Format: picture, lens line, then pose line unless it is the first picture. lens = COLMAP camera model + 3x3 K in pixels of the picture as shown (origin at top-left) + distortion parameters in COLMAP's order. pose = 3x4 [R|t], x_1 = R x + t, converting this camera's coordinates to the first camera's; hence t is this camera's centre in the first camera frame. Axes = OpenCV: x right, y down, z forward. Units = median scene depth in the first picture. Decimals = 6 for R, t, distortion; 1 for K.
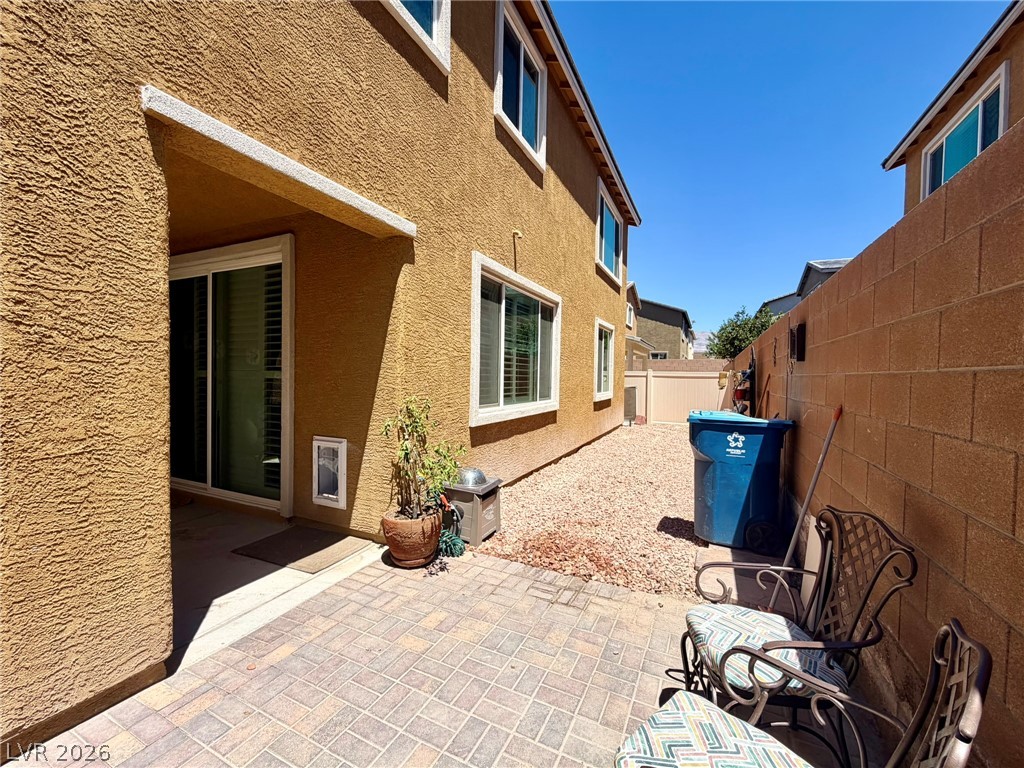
lens RADIAL K [[417.2, 0, 504.7], [0, 417.2, 385.5], [0, 0, 1]] dist [0.000473, 0.000091]
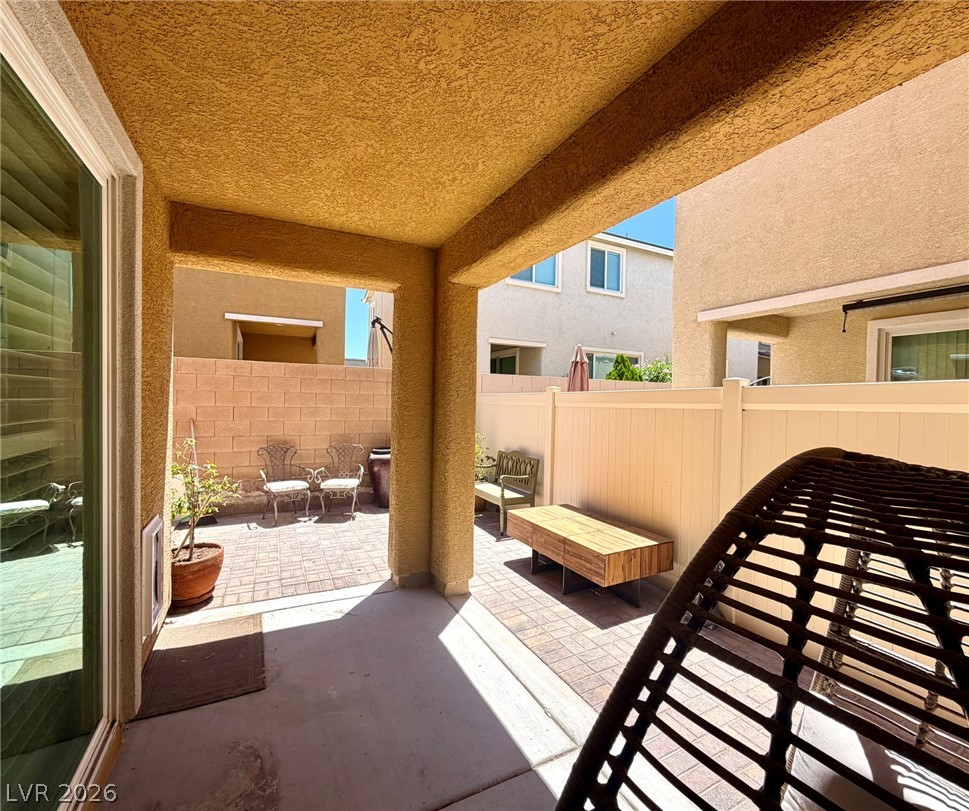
lens RADIAL K [[451.5, 0, 500.8], [0, 451.5, 407.5], [0, 0, 1]] dist [-0.000278, -0.000023]
pose [[-0.806130, -0.040974, 0.590318, -1.957374], [-0.019052, 0.998880, 0.043315, -0.144812], [-0.591431, 0.023671, -0.806008, 1.912457]]
